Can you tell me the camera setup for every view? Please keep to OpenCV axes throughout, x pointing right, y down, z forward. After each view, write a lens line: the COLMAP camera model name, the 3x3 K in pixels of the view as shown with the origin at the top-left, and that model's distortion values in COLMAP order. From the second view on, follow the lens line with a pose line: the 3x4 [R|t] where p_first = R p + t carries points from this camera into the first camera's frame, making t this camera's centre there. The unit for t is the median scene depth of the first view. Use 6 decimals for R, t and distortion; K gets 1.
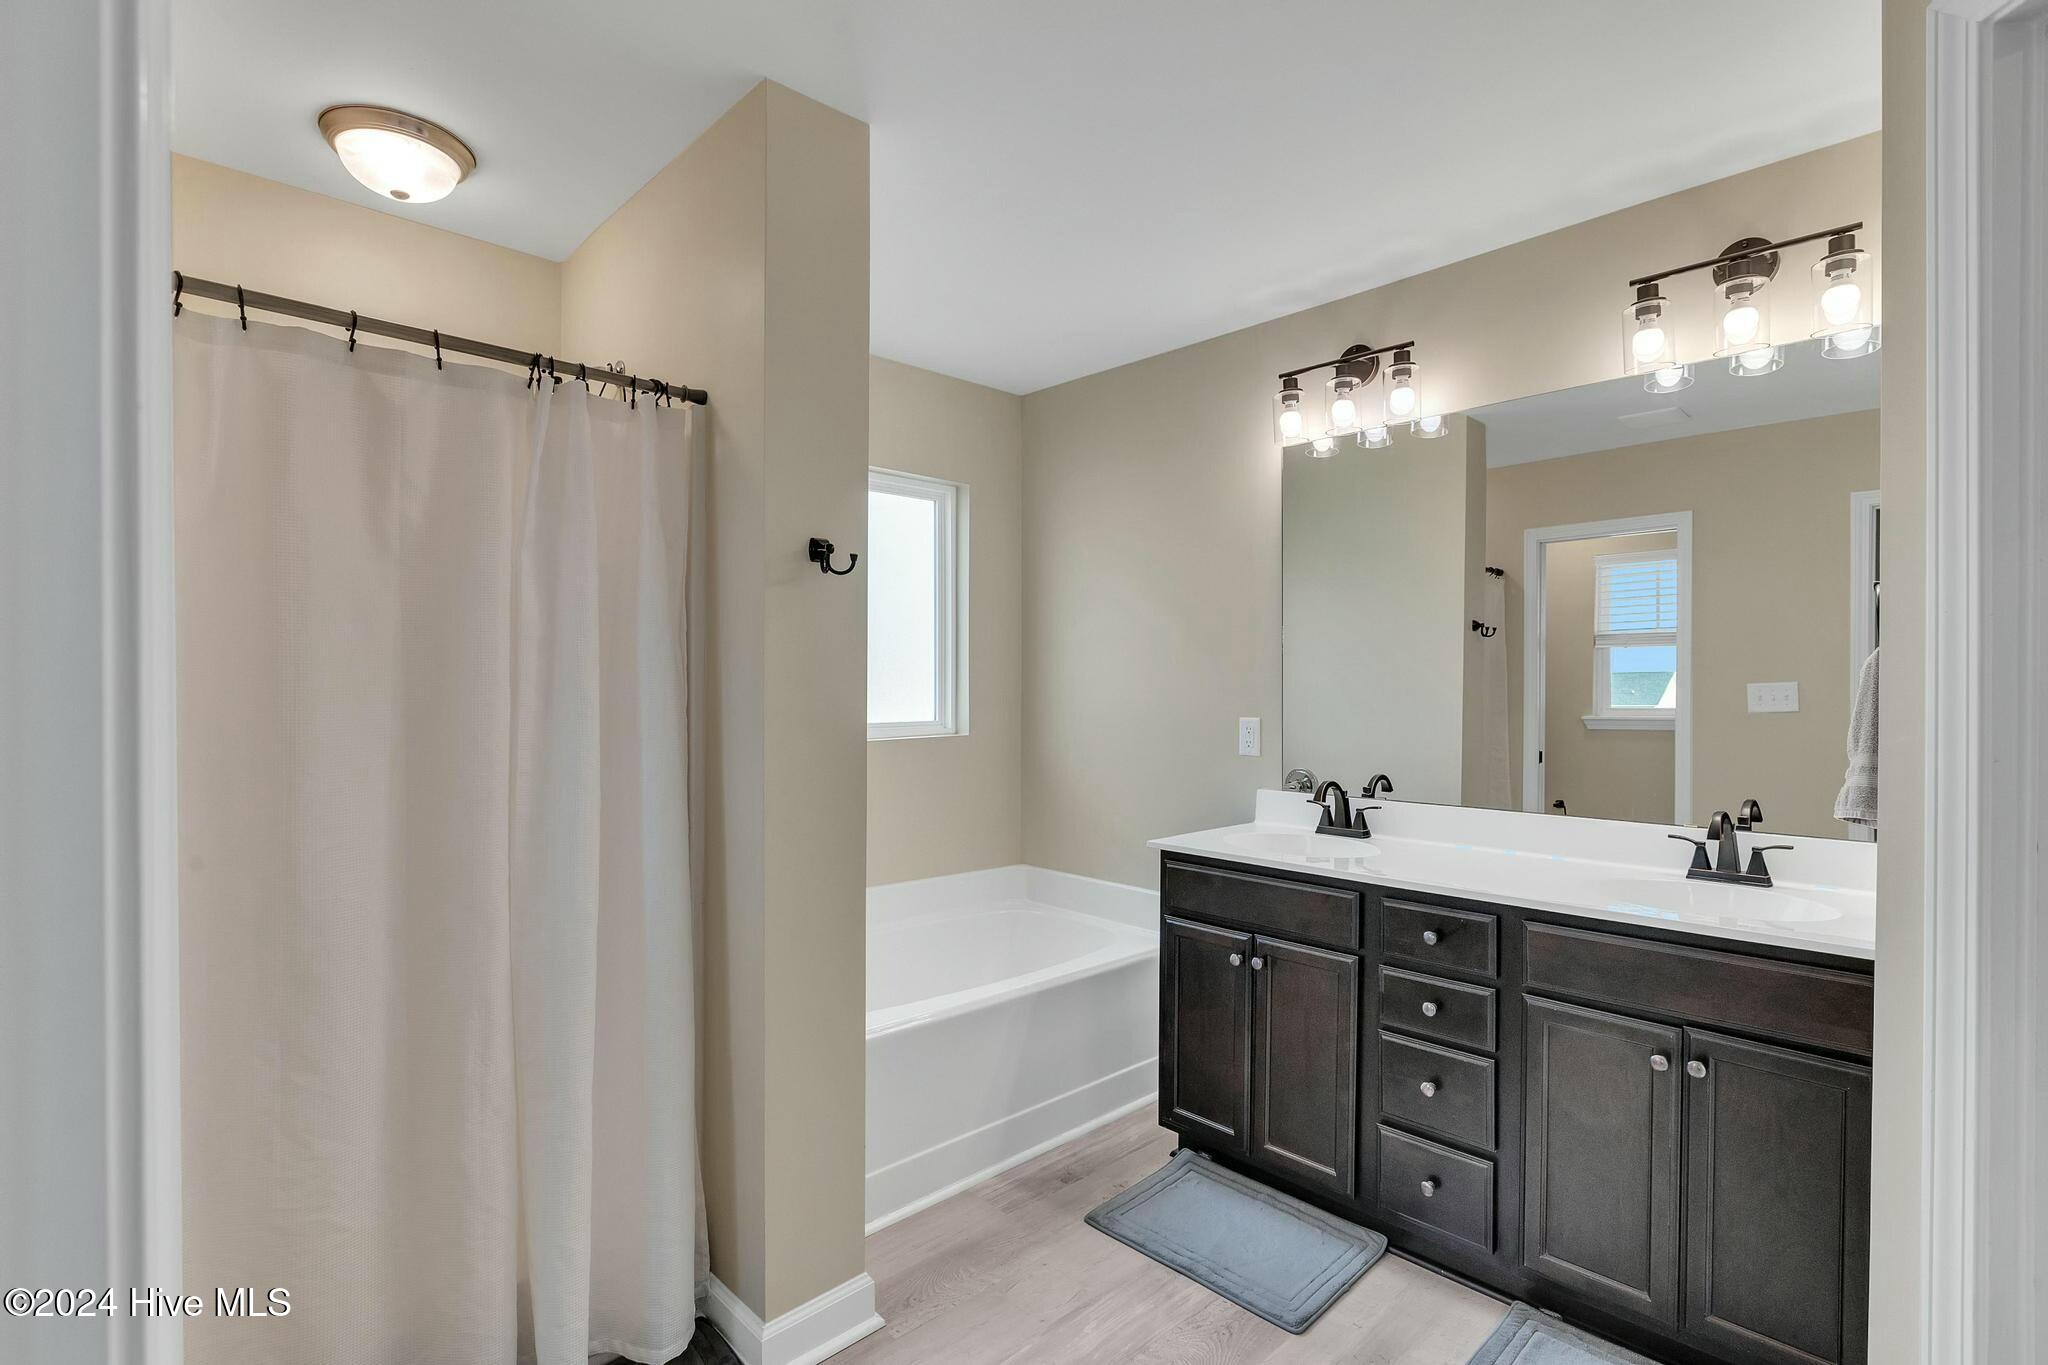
lens RADIAL K [[921.4, 0, 1033.4], [0, 921.4, 690.0], [0, 0, 1]] dist [0.001110, -0.000415]
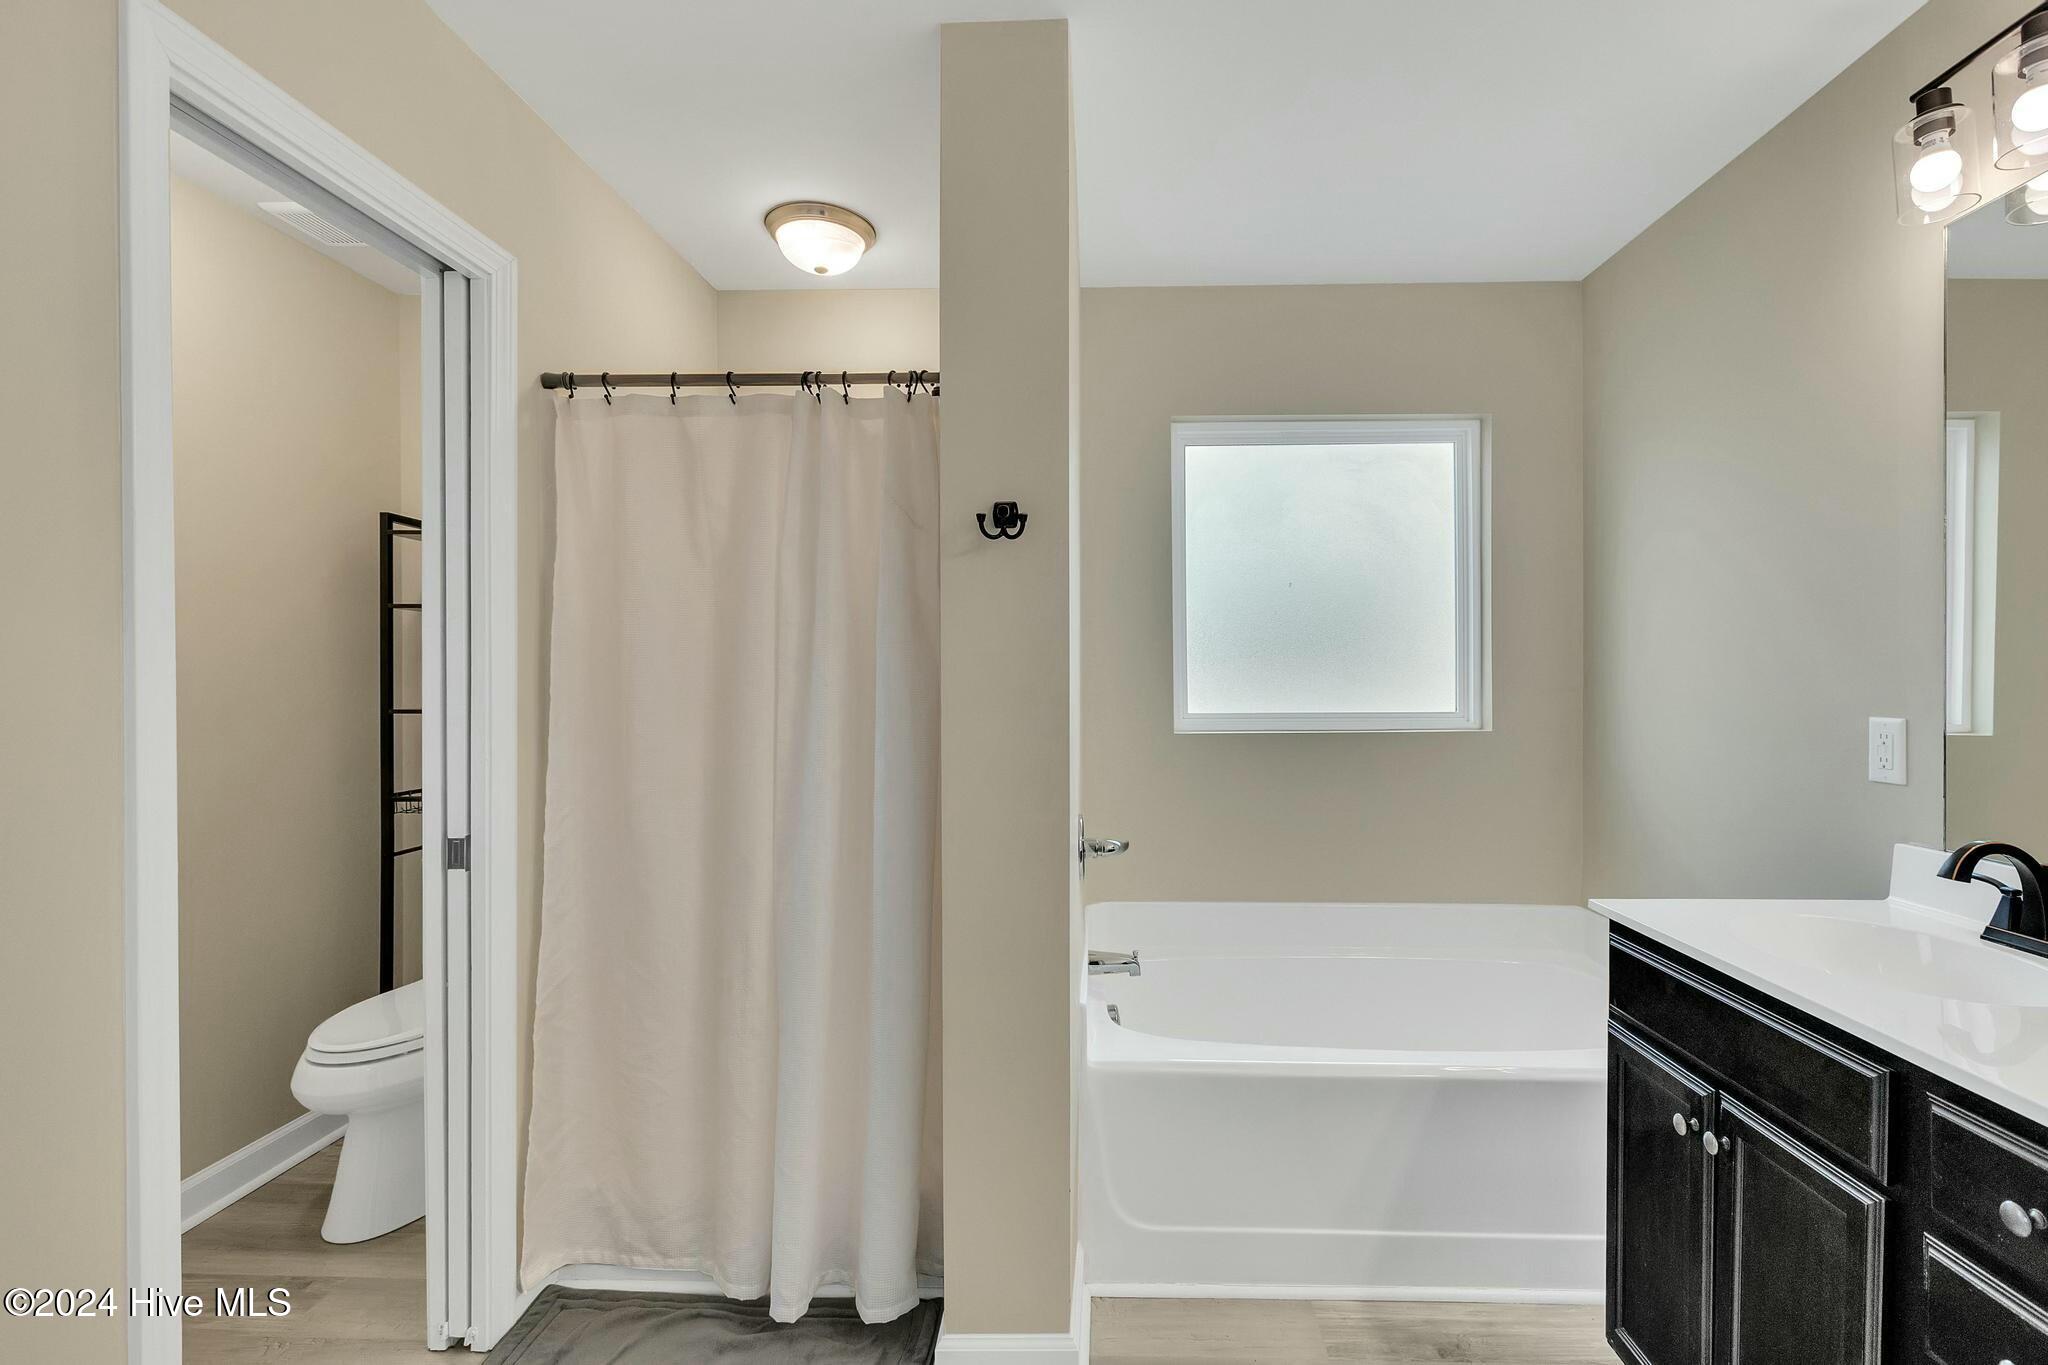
lens RADIAL K [[908.8, 0, 1095.7], [0, 908.8, 682.3], [0, 0, 1]] dist [0.001897, 0.005408]
pose [[0.723076, 0.001207, -0.690768, 0.327411], [0.000703, 0.999997, 0.002484, 0.007592], [0.690768, -0.002282, 0.723072, 0.298534]]
